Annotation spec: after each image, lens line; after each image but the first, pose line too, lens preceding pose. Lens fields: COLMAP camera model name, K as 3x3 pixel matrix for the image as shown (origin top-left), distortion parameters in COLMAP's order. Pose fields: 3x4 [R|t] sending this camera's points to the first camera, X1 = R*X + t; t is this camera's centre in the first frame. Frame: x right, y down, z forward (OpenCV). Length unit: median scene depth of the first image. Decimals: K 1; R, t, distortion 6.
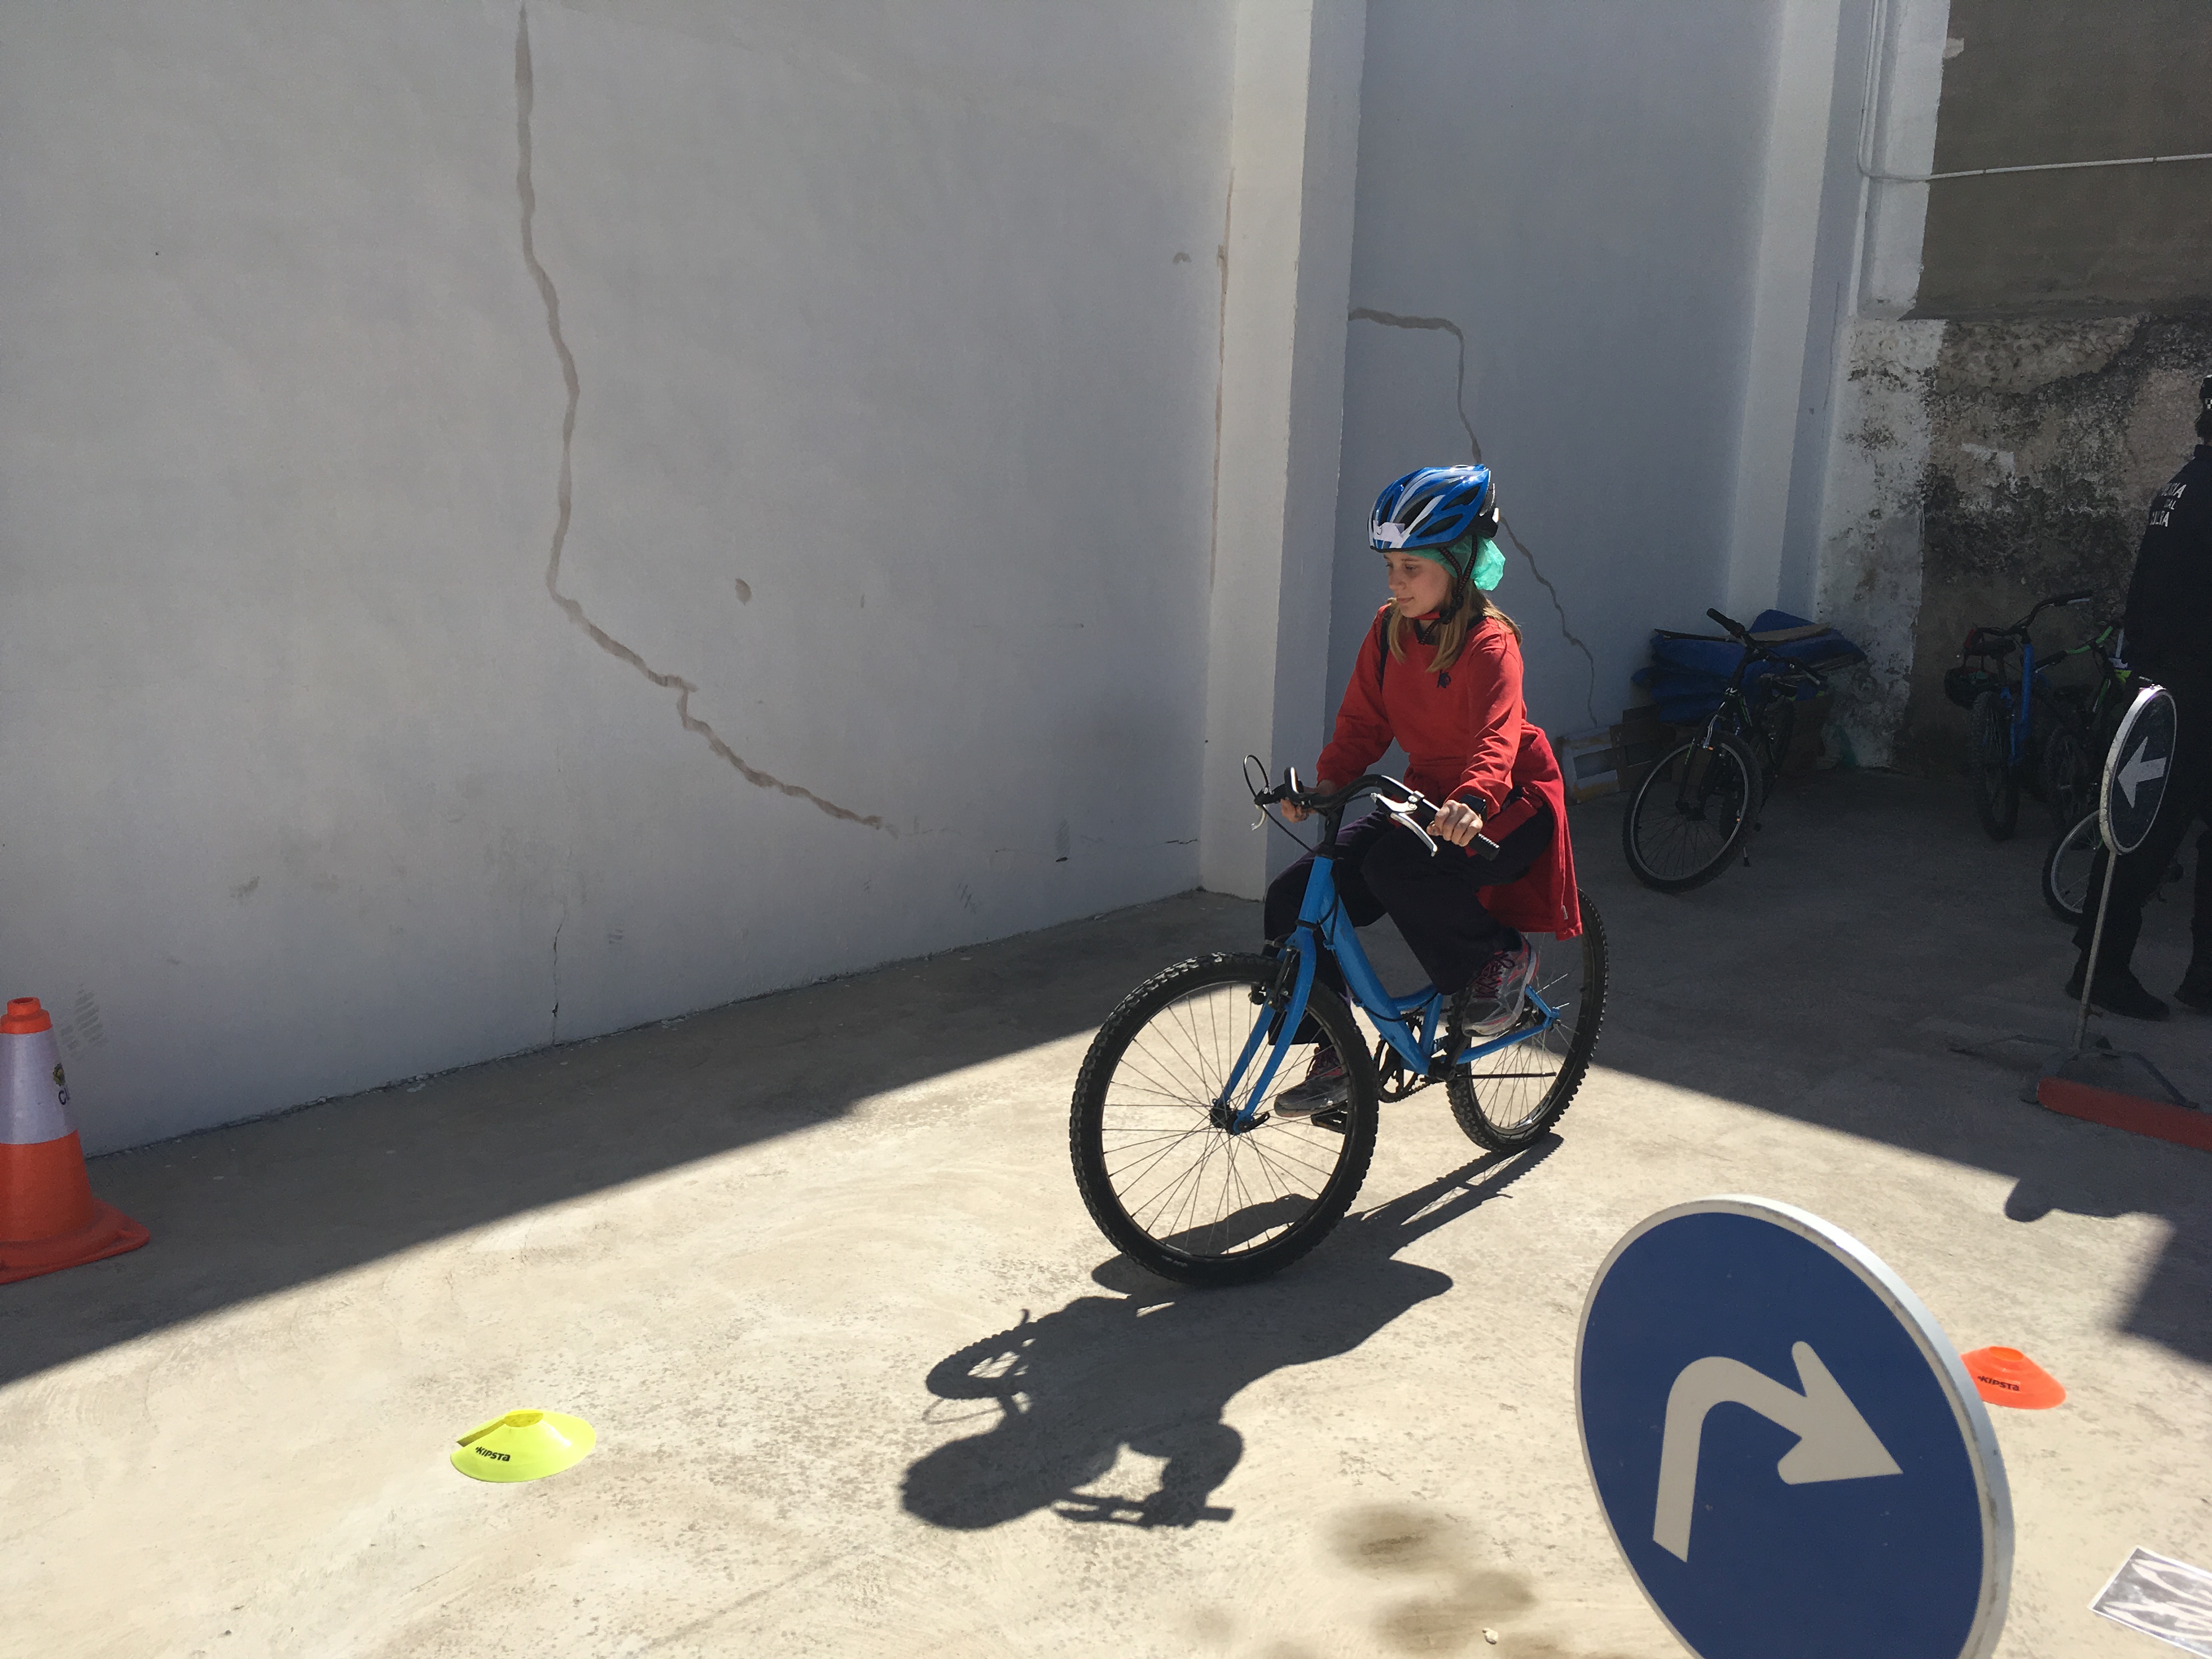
lens RADIAL K [[1891.1, 0, 1116.7], [0, 1891.1, 826.2], [0, 0, 1]] dist [0.075519, -0.119844]
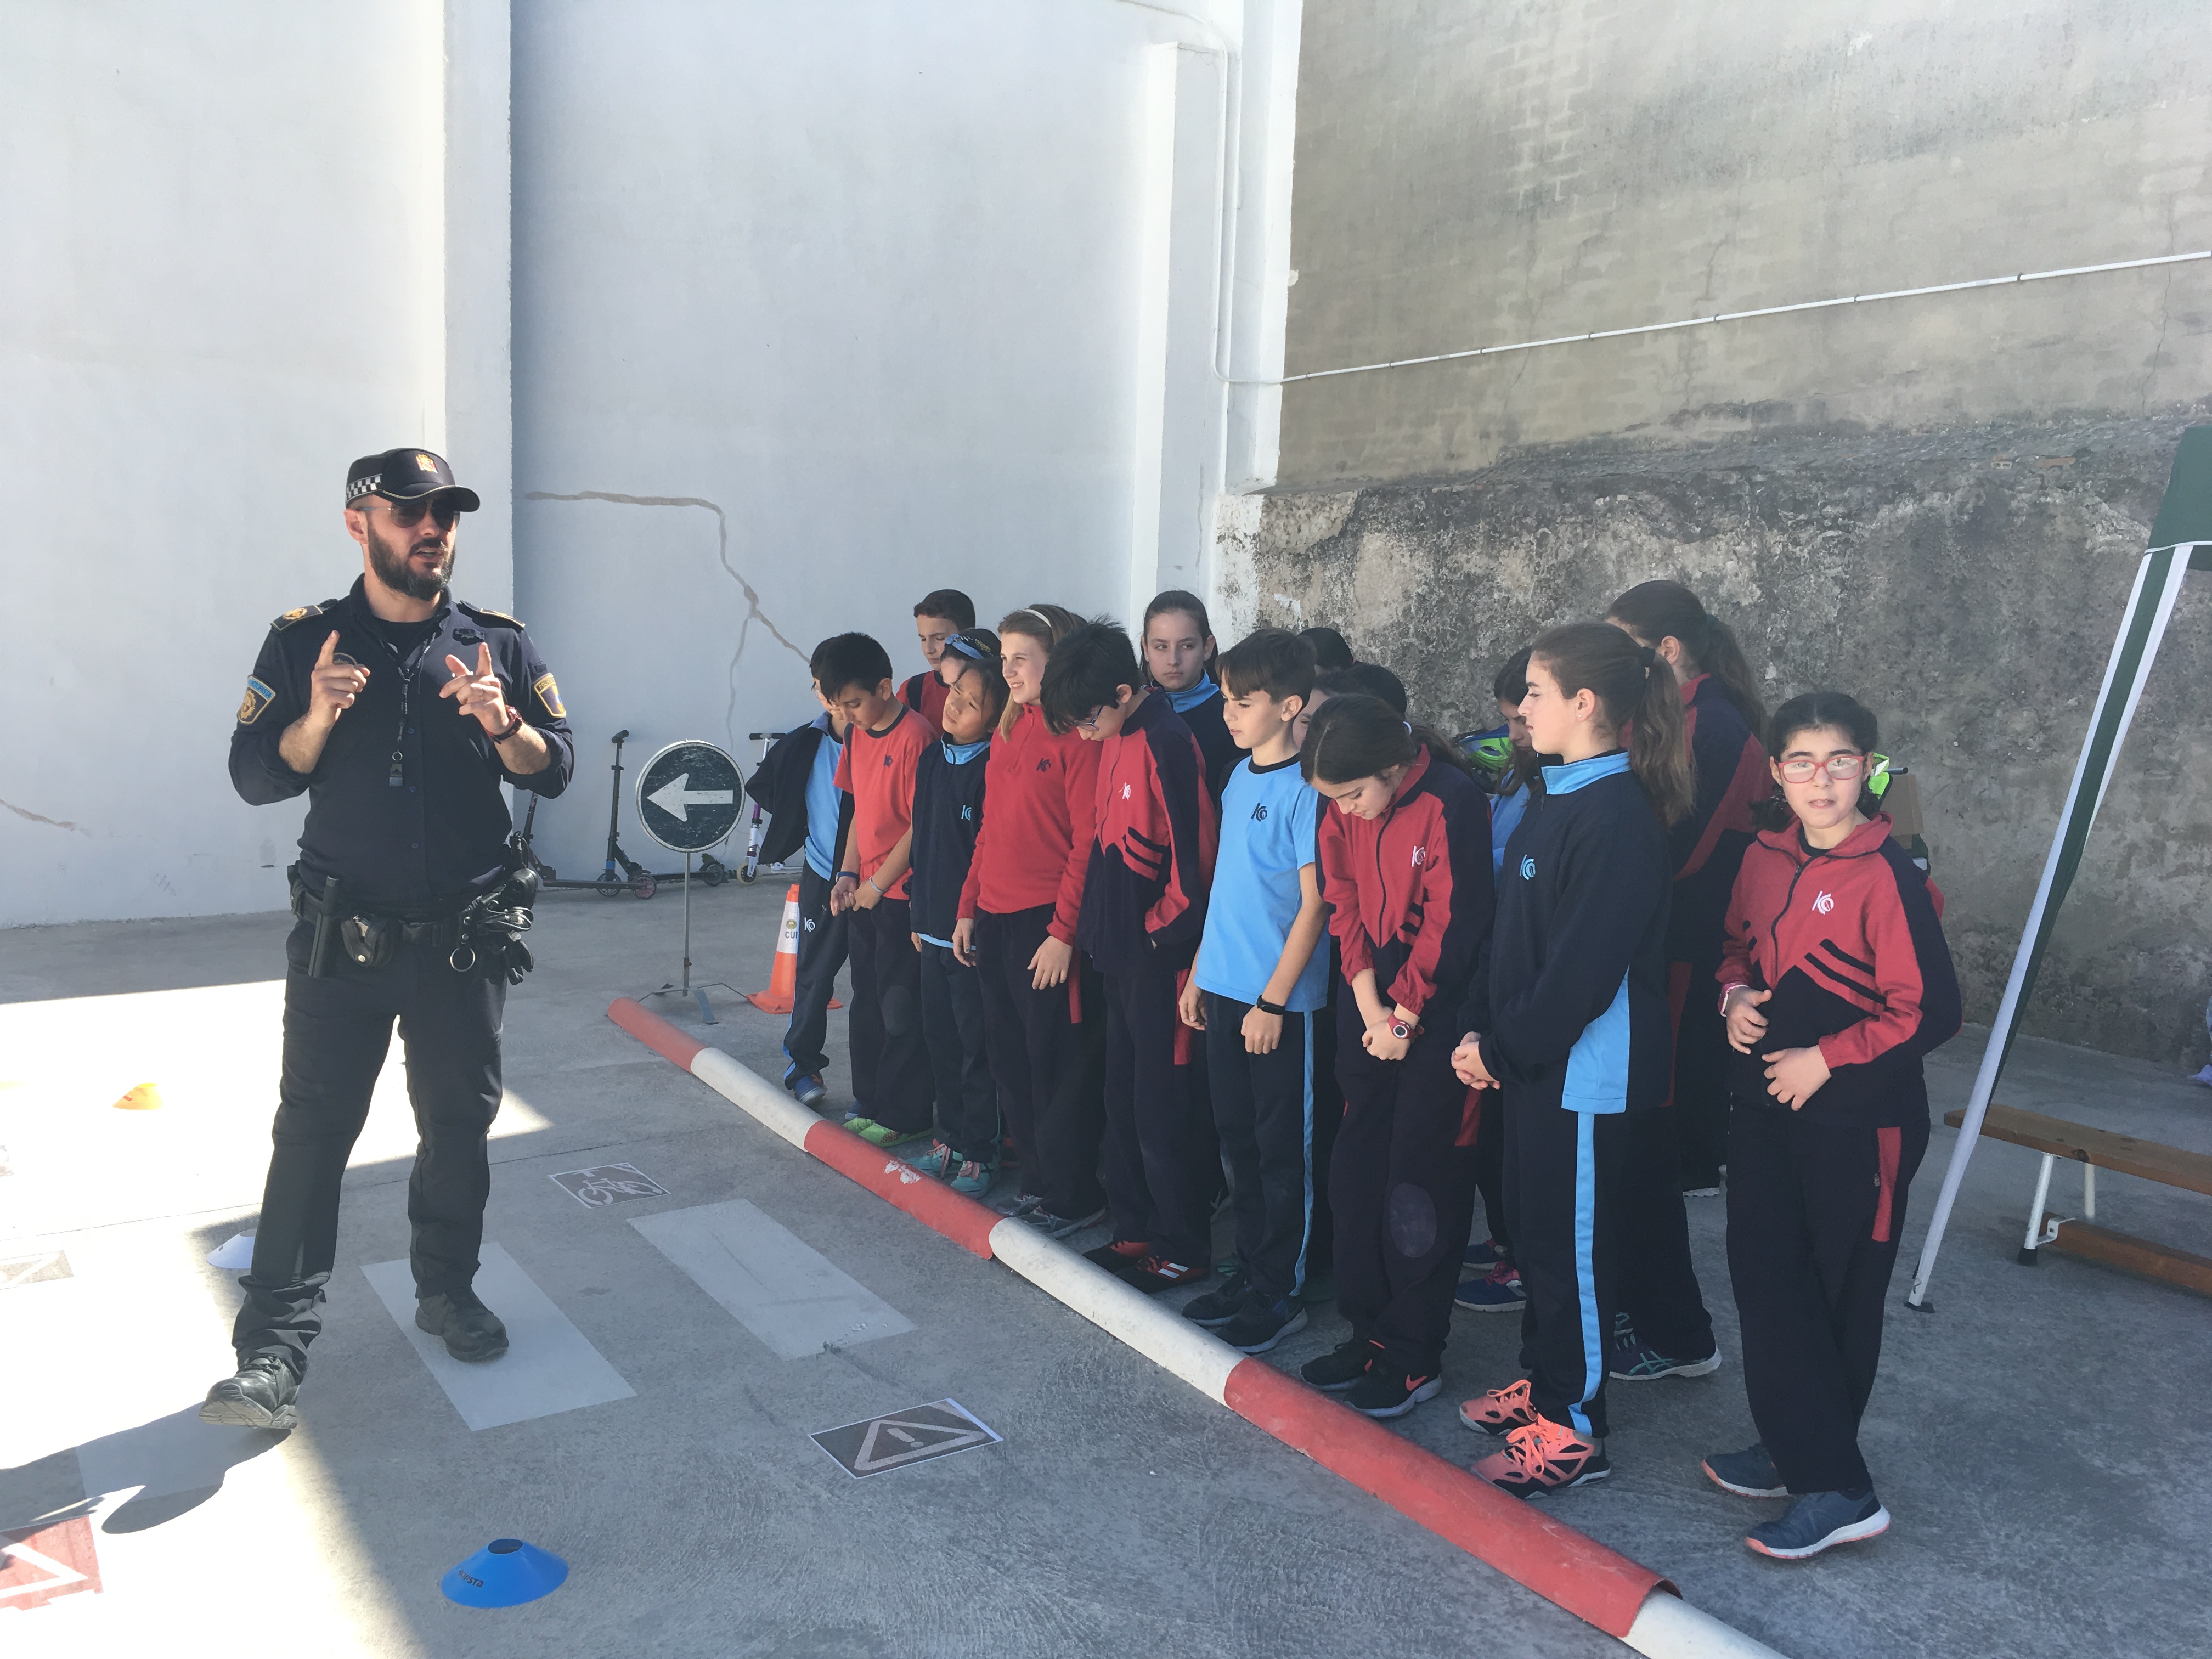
lens RADIAL K [[1891.1, 0, 1108.3], [0, 1891.1, 825.5], [0, 0, 1]] dist [0.075519, -0.119844]
pose [[0.979657, 0.023219, -0.199333, 1.172301], [-0.040163, 0.995873, -0.081386, 0.104924], [0.196621, 0.087737, 0.976546, -0.399403]]
